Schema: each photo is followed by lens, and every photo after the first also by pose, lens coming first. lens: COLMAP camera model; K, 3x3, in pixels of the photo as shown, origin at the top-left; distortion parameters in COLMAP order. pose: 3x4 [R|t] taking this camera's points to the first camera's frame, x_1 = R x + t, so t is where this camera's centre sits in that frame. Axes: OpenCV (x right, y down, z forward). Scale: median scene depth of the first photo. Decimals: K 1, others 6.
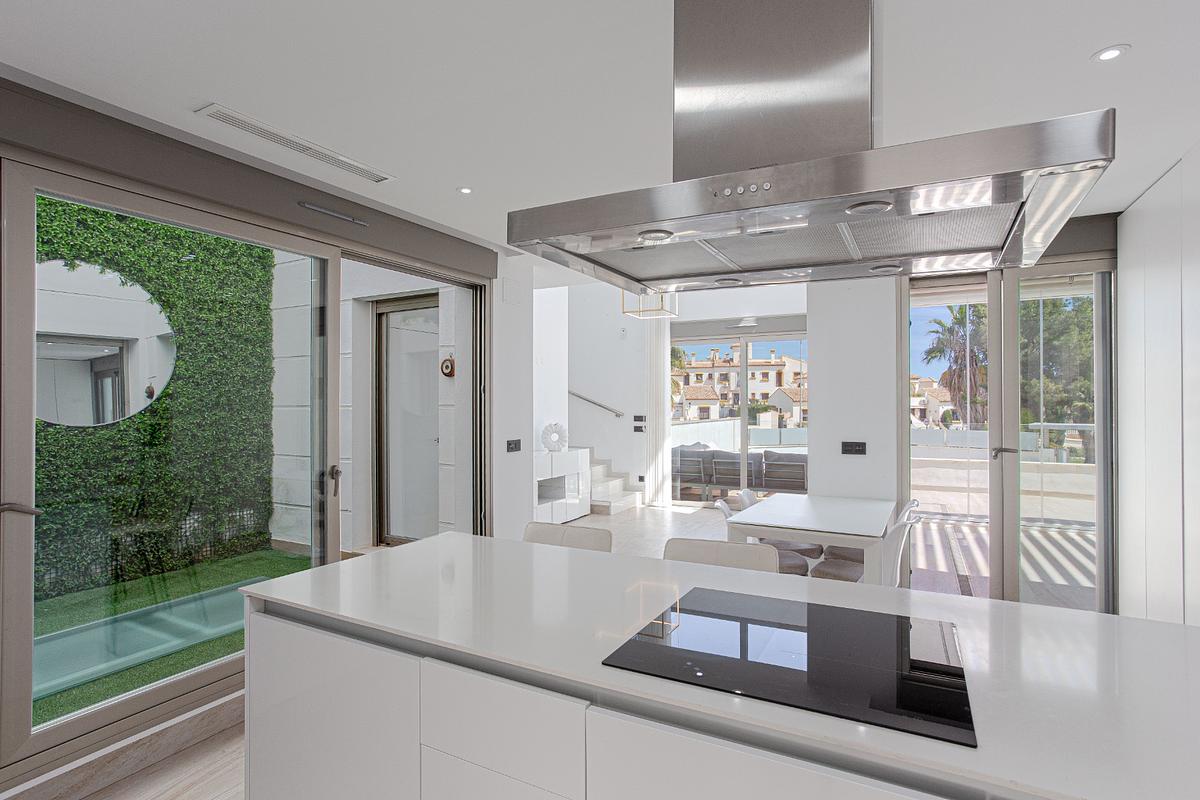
lens RADIAL K [[578.1, 0, 600.0], [0, 578.1, 400.0], [0, 0, 1]] dist [0.000076, 0.000554]
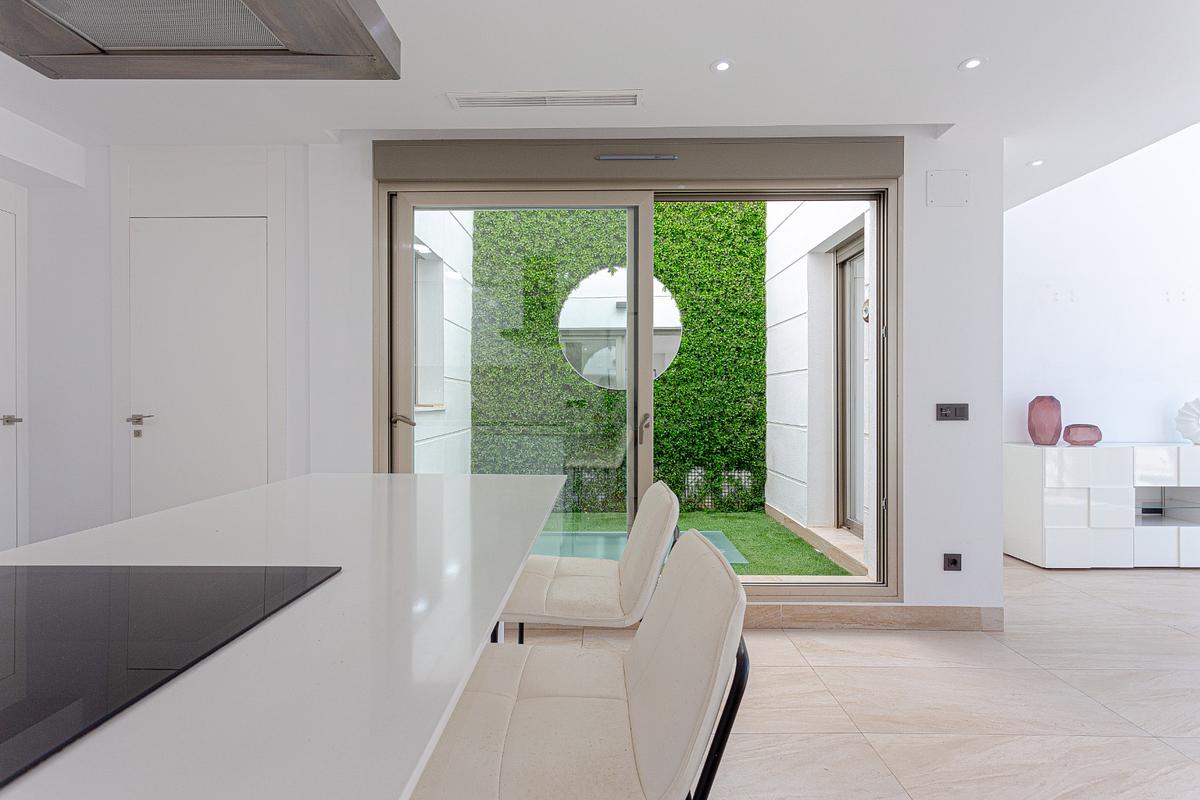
lens RADIAL K [[578.1, 0, 600.0], [0, 578.1, 400.0], [0, 0, 1]] dist [0.000076, 0.000554]
pose [[0.491279, 0.003231, -0.870997, 0.144517], [0.010222, 0.999903, 0.009474, 0.032257], [0.870943, -0.013558, 0.491198, 0.177727]]
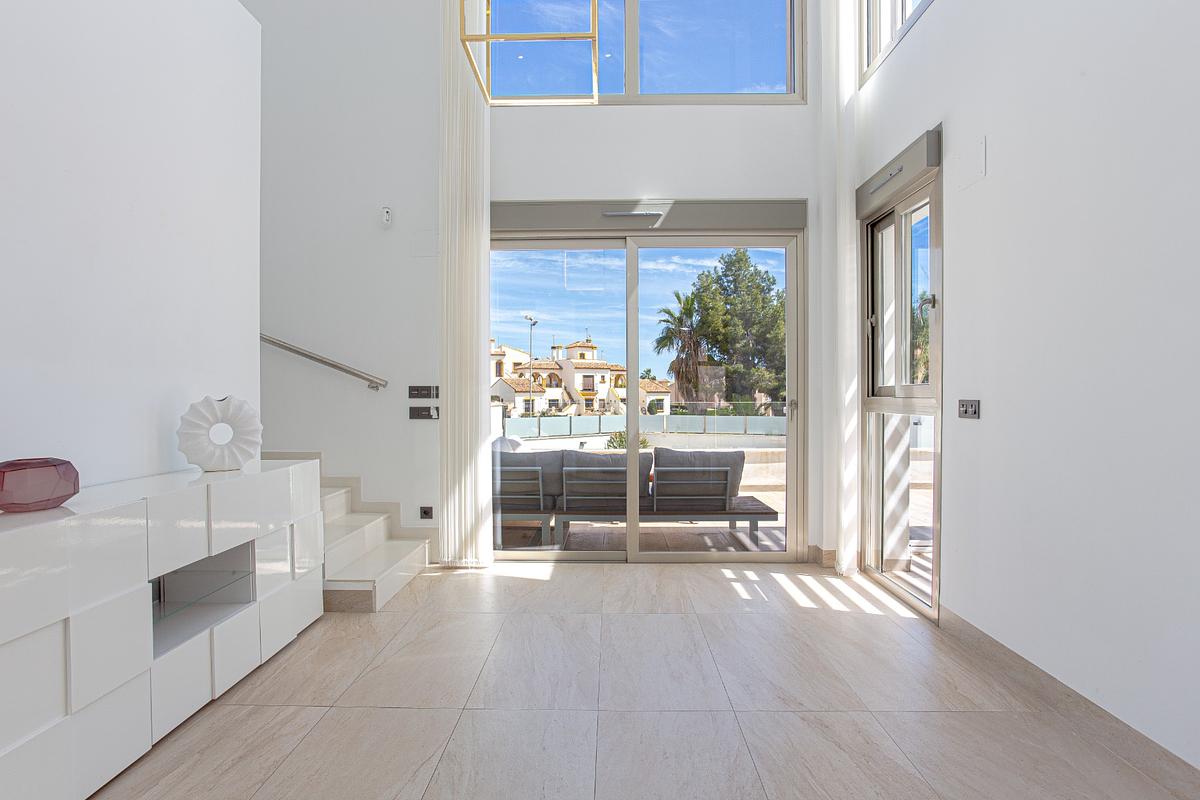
lens RADIAL K [[600.0, 0, 600.0], [0, 600.0, 400.0], [0, 0, 1]] dist [-0.040885, 0.000045]
pose [[0.891254, -0.003113, 0.453493, -0.035675], [-0.004055, 0.999882, 0.014834, 0.038355], [-0.453486, -0.015060, 0.891136, 0.595055]]
